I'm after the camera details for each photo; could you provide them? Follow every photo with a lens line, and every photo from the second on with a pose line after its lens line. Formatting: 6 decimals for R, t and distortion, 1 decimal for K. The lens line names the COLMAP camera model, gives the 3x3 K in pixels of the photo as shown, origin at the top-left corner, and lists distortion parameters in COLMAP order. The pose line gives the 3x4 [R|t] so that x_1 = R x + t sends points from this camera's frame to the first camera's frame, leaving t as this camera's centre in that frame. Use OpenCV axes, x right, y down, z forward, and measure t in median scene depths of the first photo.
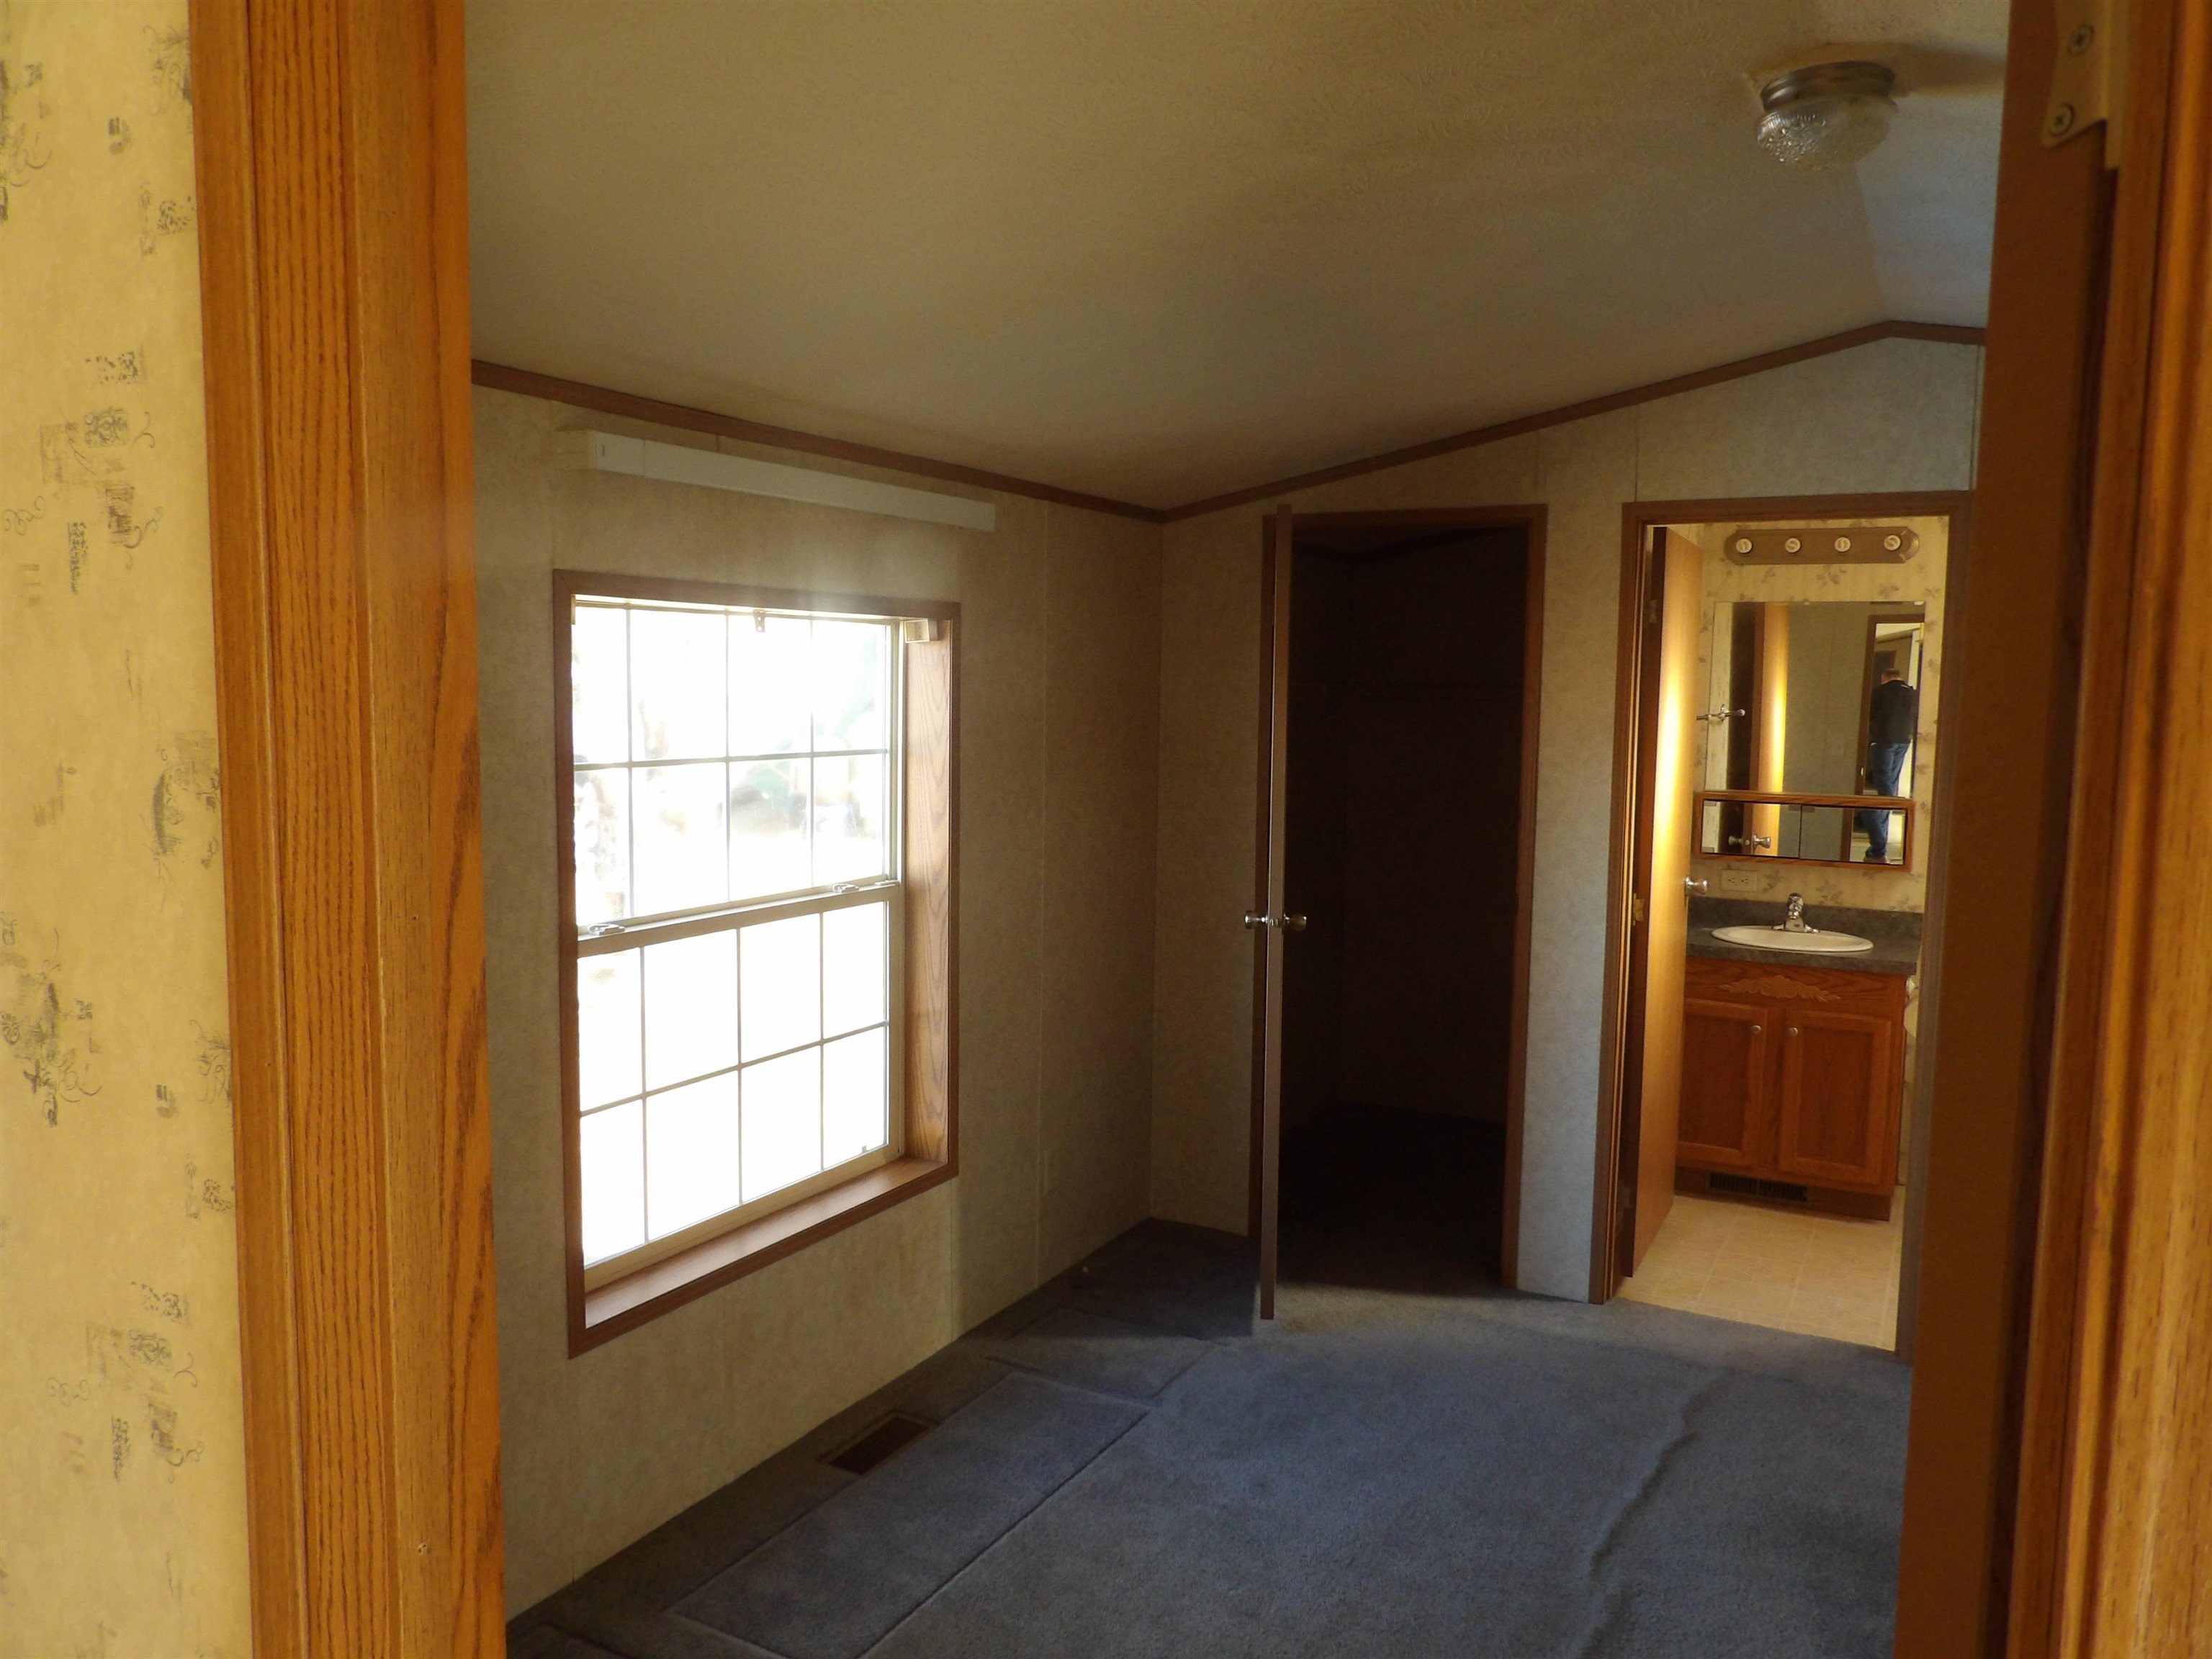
lens RADIAL K [[1590.4, 0, 1108.0], [0, 1590.4, 833.8], [0, 0, 1]] dist [-0.026180, 0.030047]
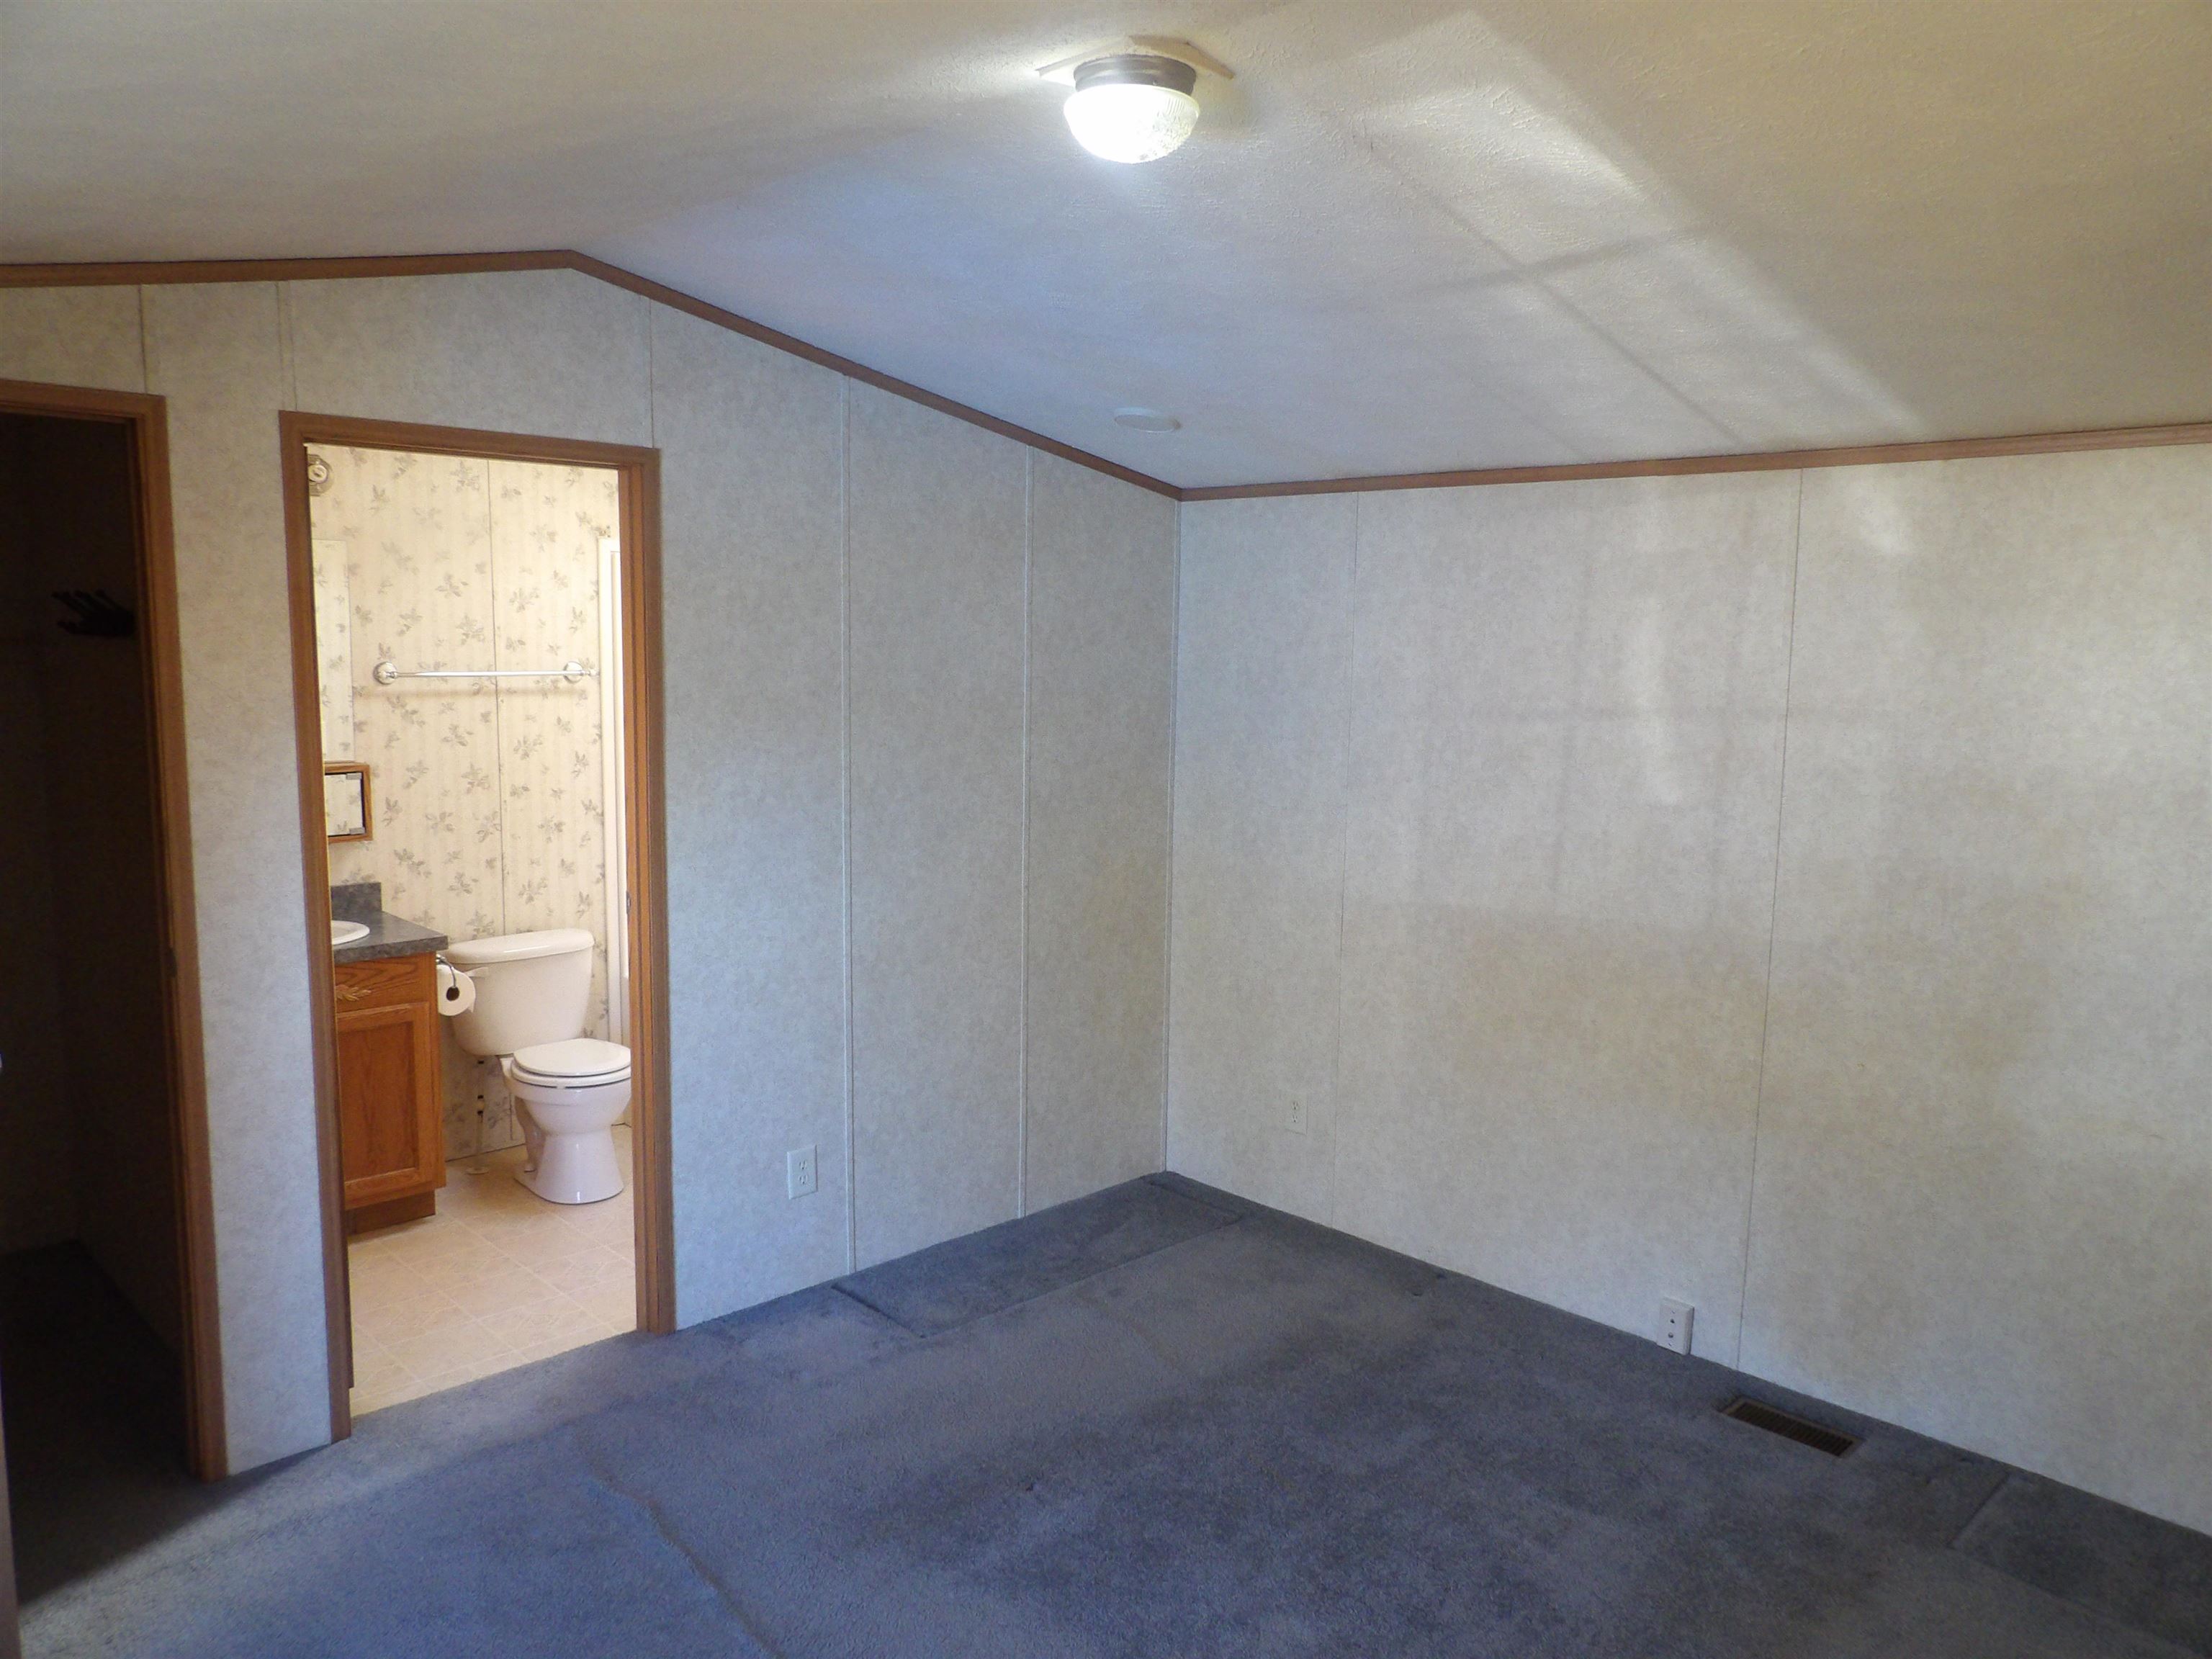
lens RADIAL K [[1590.4, 0, 1119.0], [0, 1590.4, 839.6], [0, 0, 1]] dist [-0.026180, 0.030047]
pose [[0.291452, -0.134021, 0.947151, -0.312715], [0.075535, 0.990269, 0.116880, -0.067232], [-0.953599, 0.037478, 0.298739, 0.420330]]
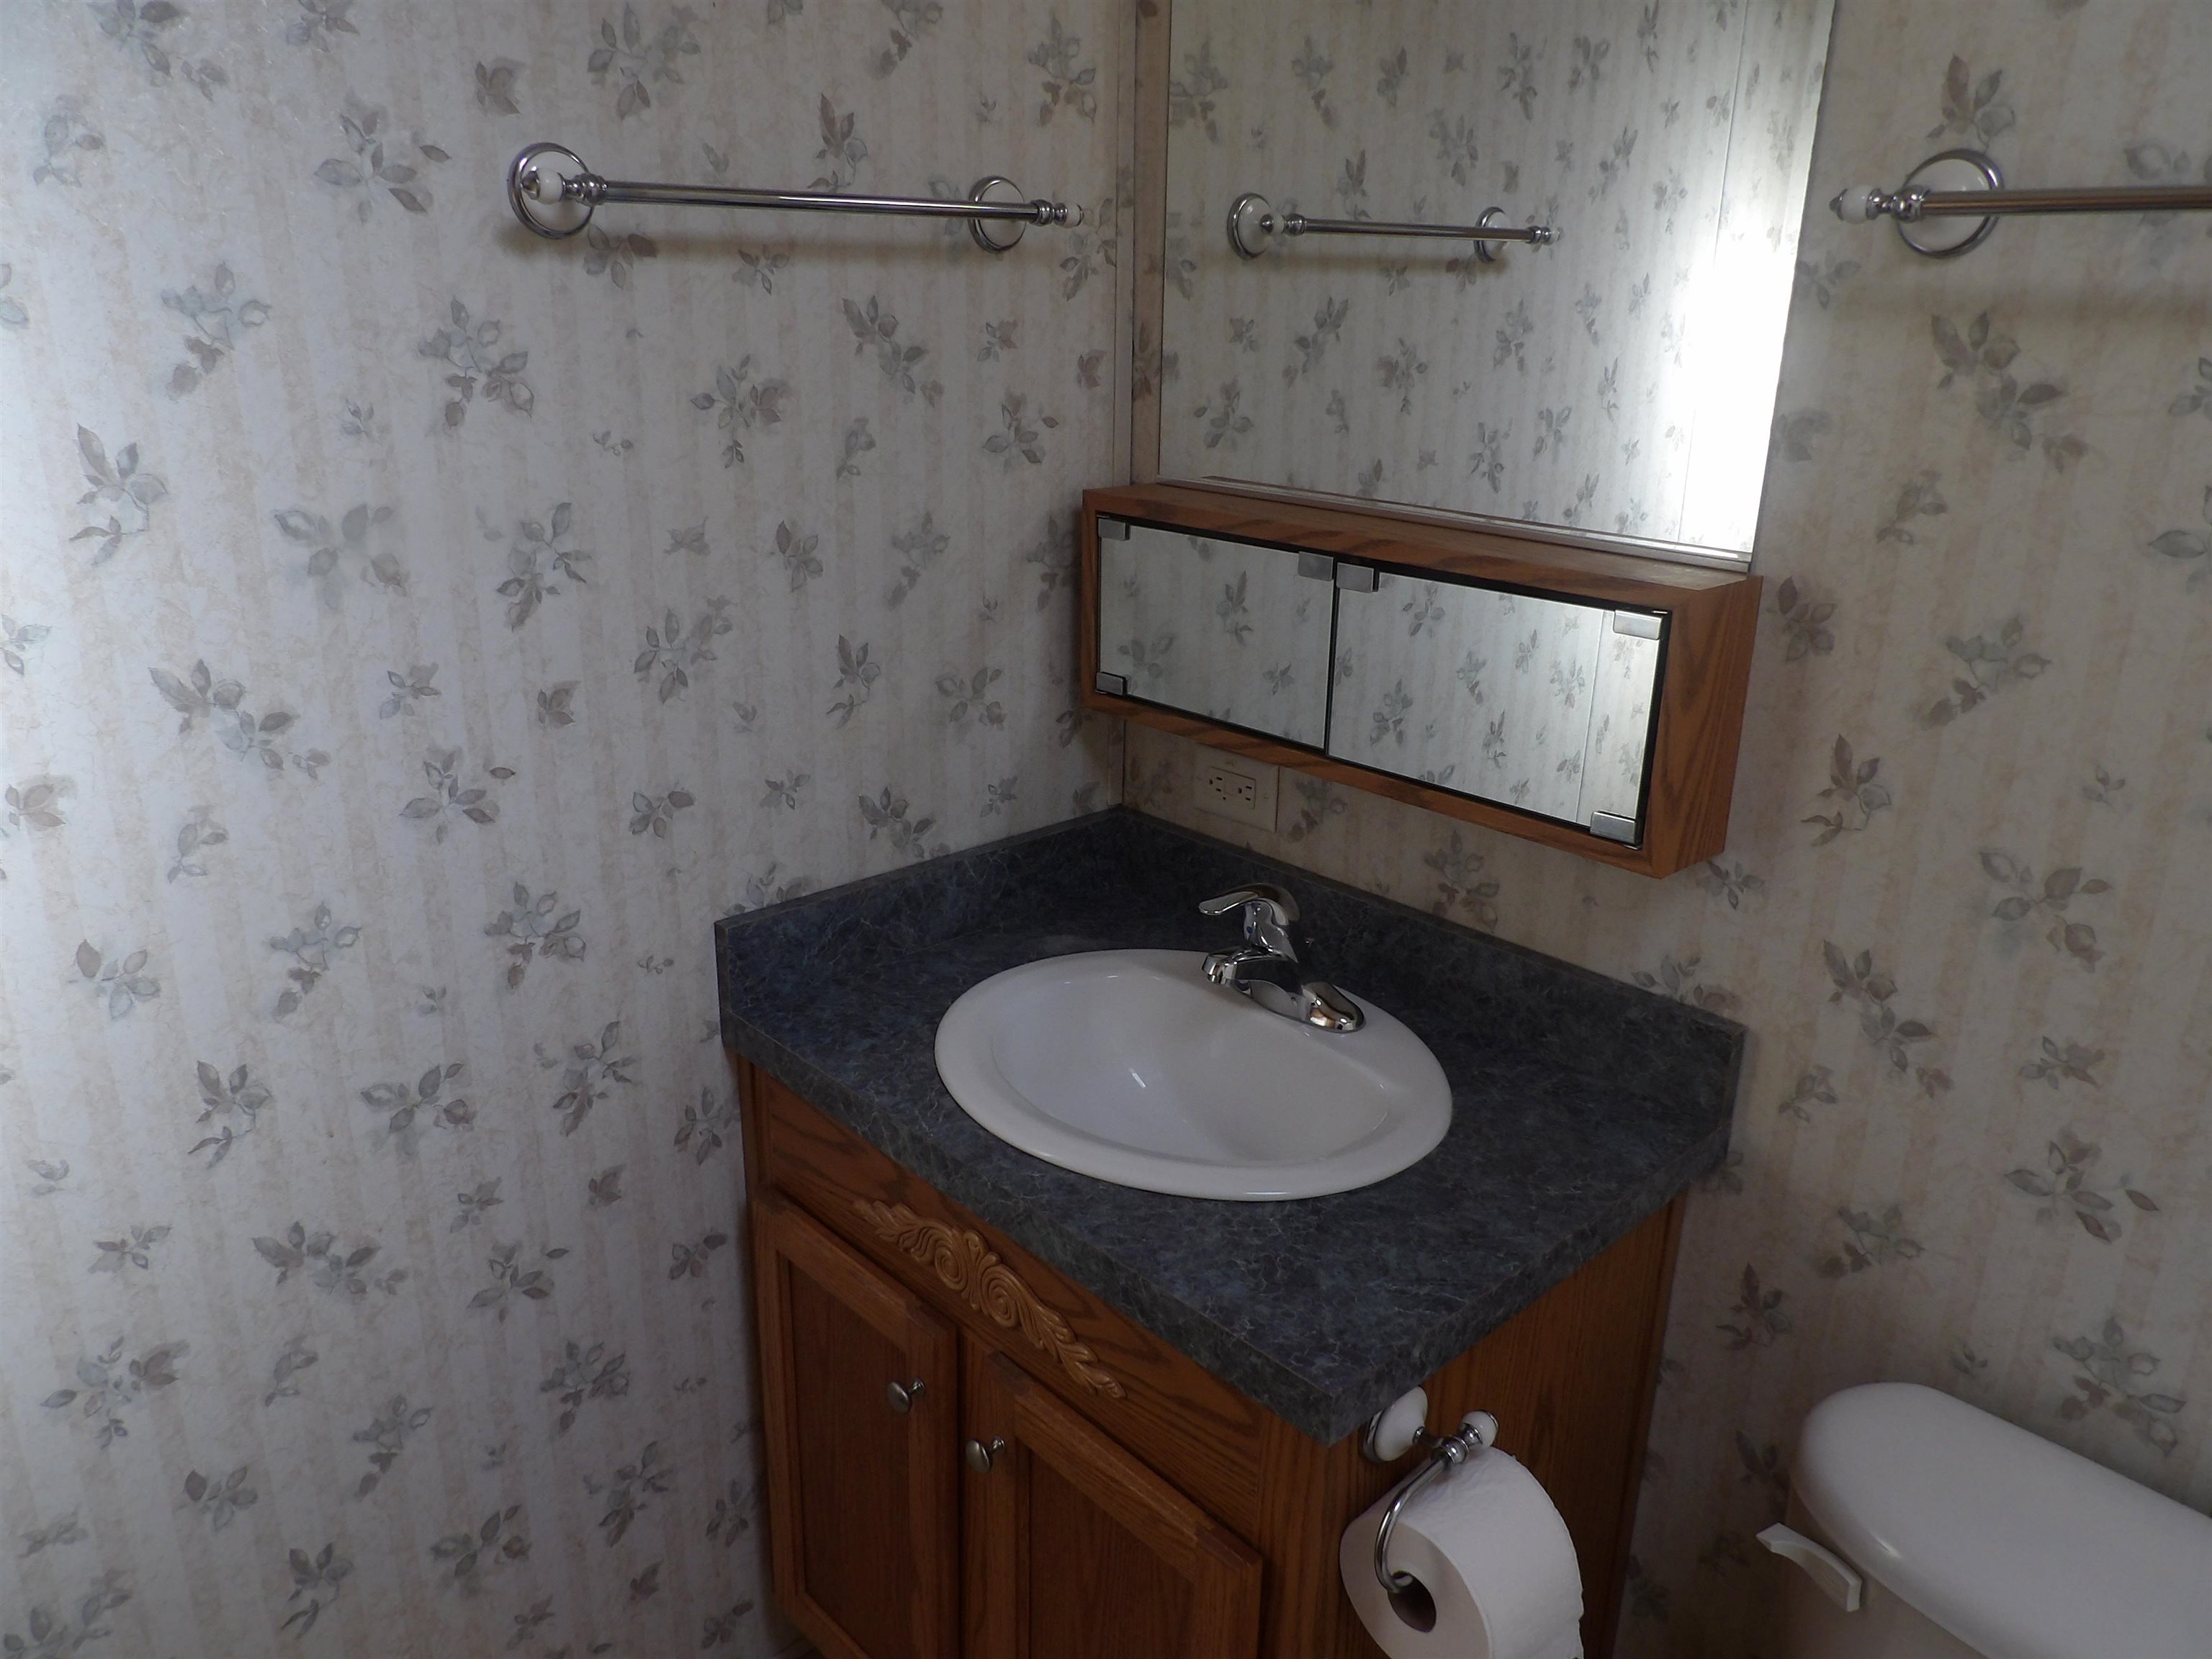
lens RADIAL K [[1590.4, 0, 1107.8], [0, 1590.4, 831.6], [0, 0, 1]] dist [-0.026180, 0.030047]
pose [[0.948136, 0.105944, -0.299691, 0.666652], [-0.032849, 0.970431, 0.239131, -0.049373], [0.316164, -0.216884, 0.923581, 1.007280]]
